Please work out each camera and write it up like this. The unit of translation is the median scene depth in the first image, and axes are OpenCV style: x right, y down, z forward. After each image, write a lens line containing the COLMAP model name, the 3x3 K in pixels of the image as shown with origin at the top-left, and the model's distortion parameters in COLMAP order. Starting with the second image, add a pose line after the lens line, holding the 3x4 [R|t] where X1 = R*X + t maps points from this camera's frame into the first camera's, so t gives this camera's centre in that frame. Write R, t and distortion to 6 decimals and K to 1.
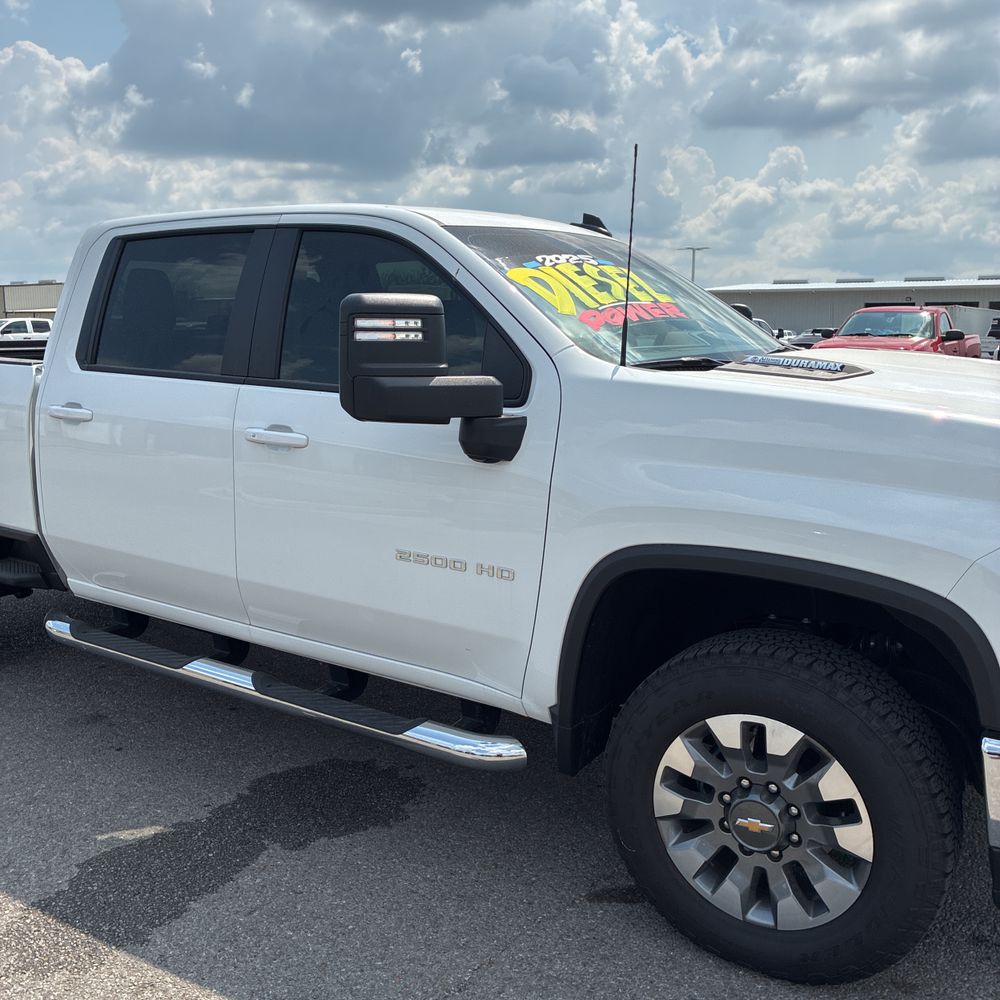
lens RADIAL K [[1024.2, 0, 500.0], [0, 1024.2, 500.0], [0, 0, 1]] dist [0.016634, 0.003055]
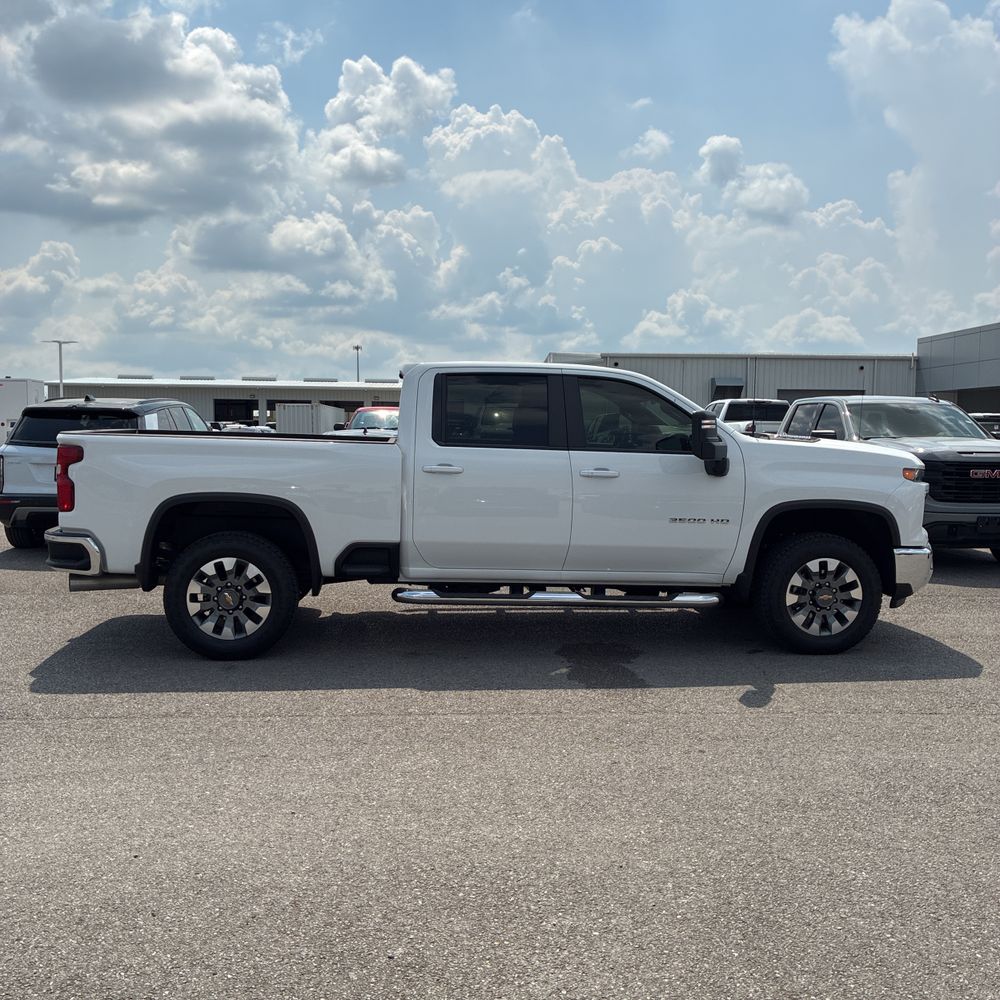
lens RADIAL K [[1032.5, 0, 494.6], [0, 1032.5, 499.8], [0, 0, 1]] dist [0.042792, -0.018691]
pose [[0.784765, -0.042261, 0.618350, -2.116657], [0.098110, 0.993564, -0.056608, 0.114842], [-0.611979, 0.105090, 0.783861, -0.675767]]
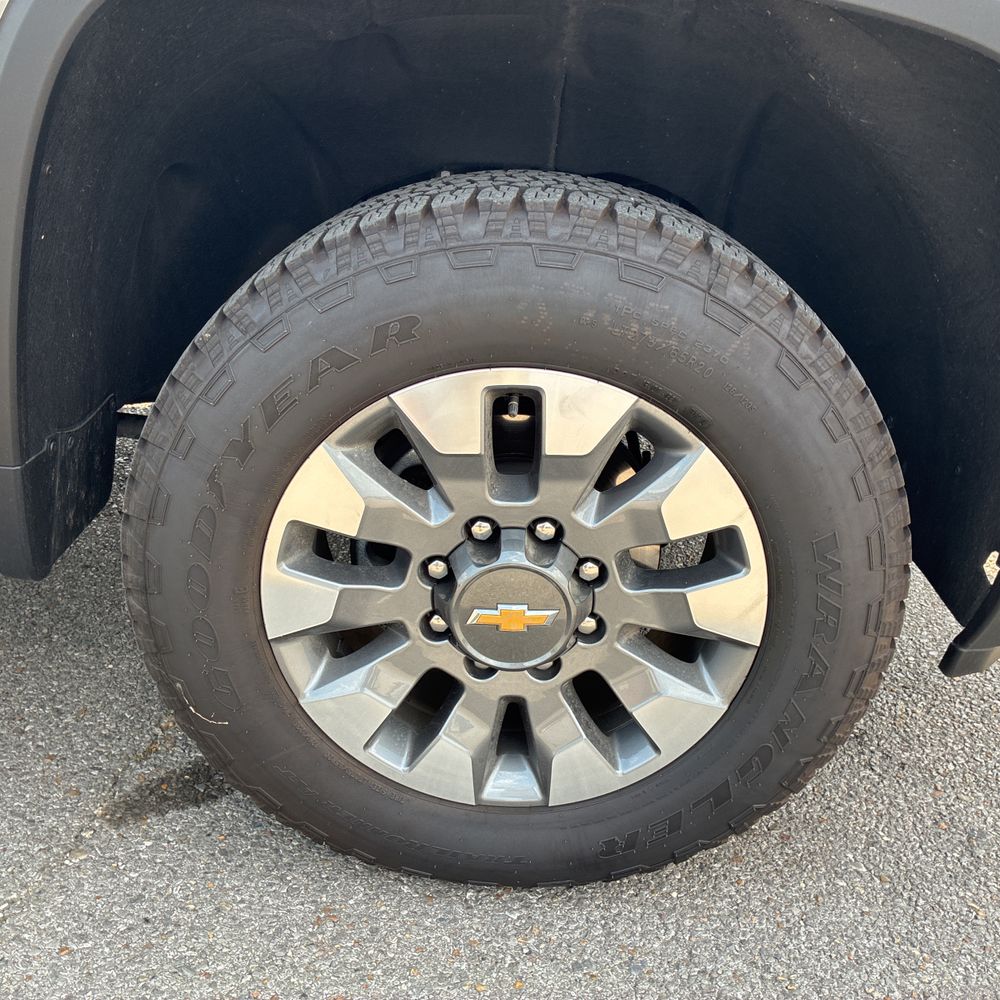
lens RADIAL K [[1005.7, 0, 500.0], [0, 1005.7, 500.0], [0, 0, 1]] dist [0.039447, -0.038253]
pose [[0.854098, -0.156494, 0.496010, 0.035226], [0.017453, 0.961747, 0.273384, 0.142995], [-0.519819, -0.224840, 0.824158, 0.627789]]
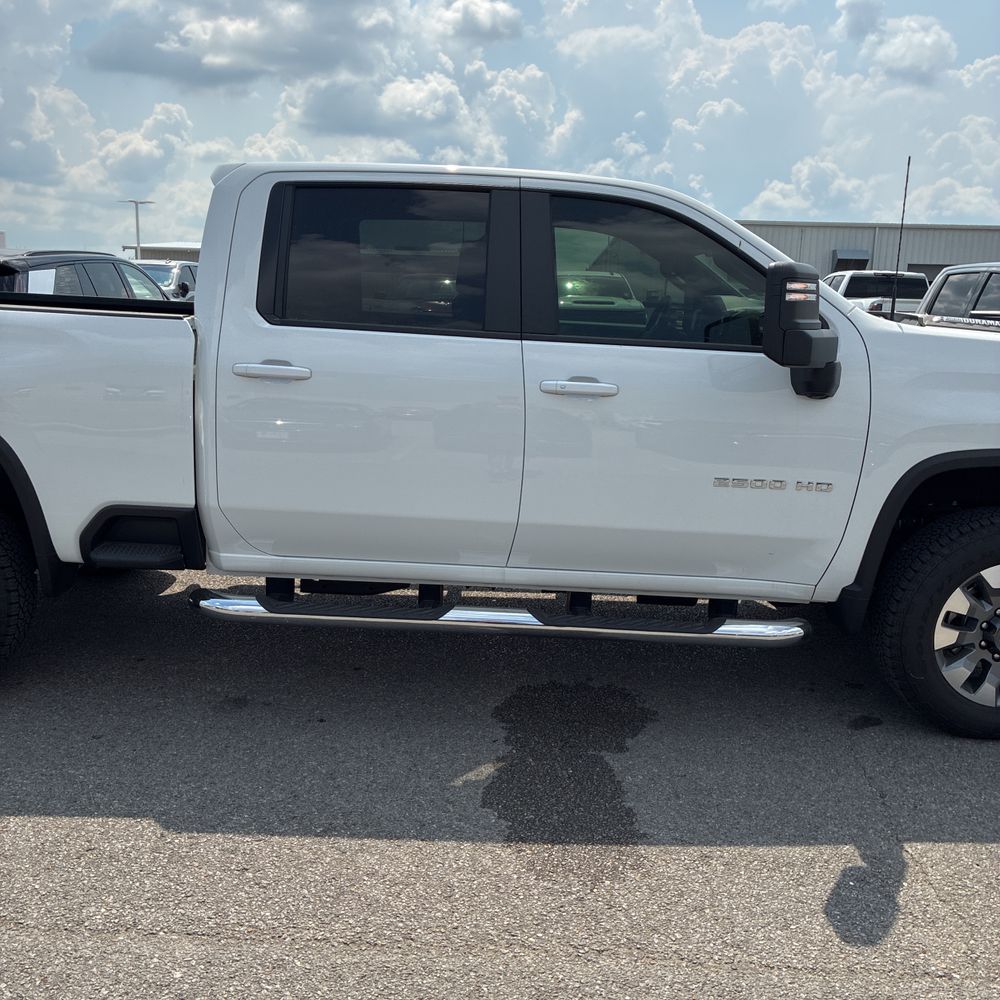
lens RADIAL K [[1024.2, 0, 500.0], [0, 1024.2, 500.0], [0, 0, 1]] dist [0.016634, 0.003055]
pose [[0.842972, -0.085951, 0.531047, -1.079277], [0.065889, 0.996218, 0.056649, -0.010669], [-0.533908, -0.012763, 0.845446, 0.145088]]
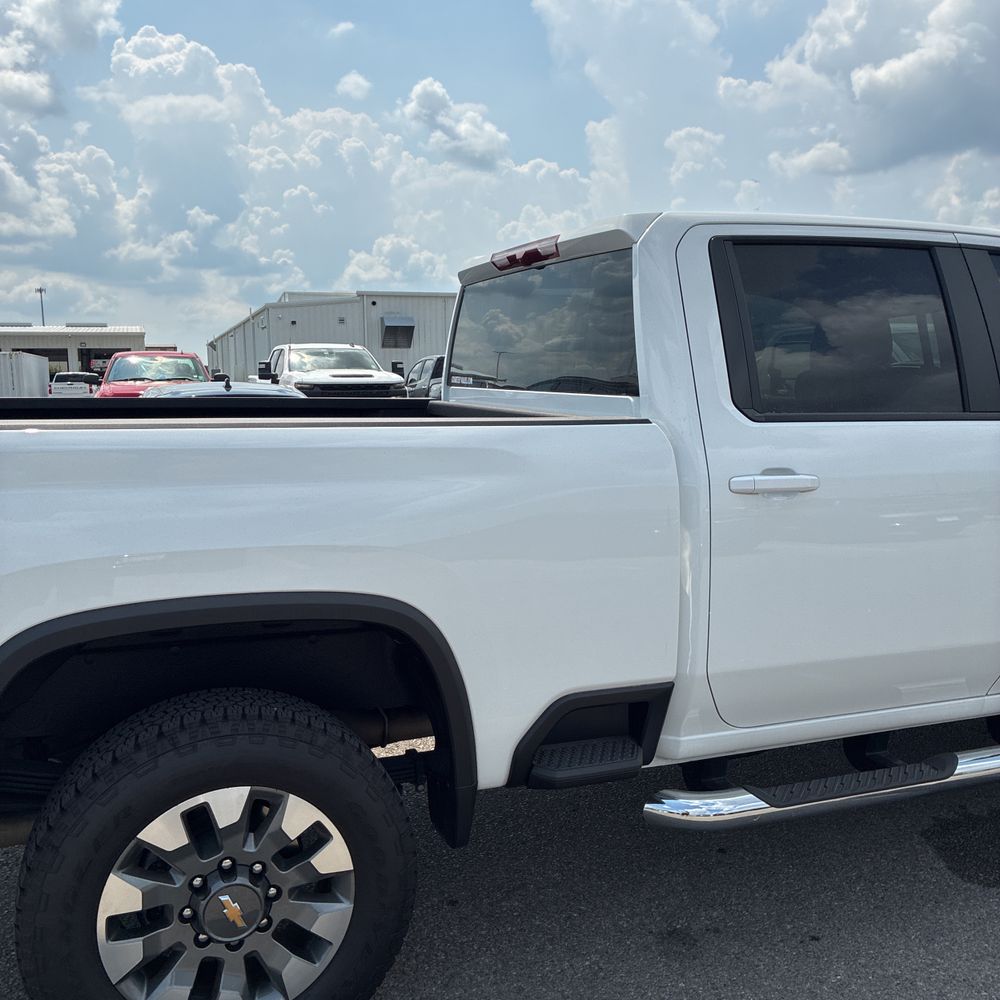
lens RADIAL K [[1032.7, 0, 510.7], [0, 1032.7, 499.0], [0, 0, 1]] dist [0.015044, 0.001169]
pose [[0.571852, -0.114409, 0.812340, -1.574985], [0.153433, 0.987670, 0.031092, -0.178352], [-0.805881, 0.106859, 0.582355, 1.062811]]
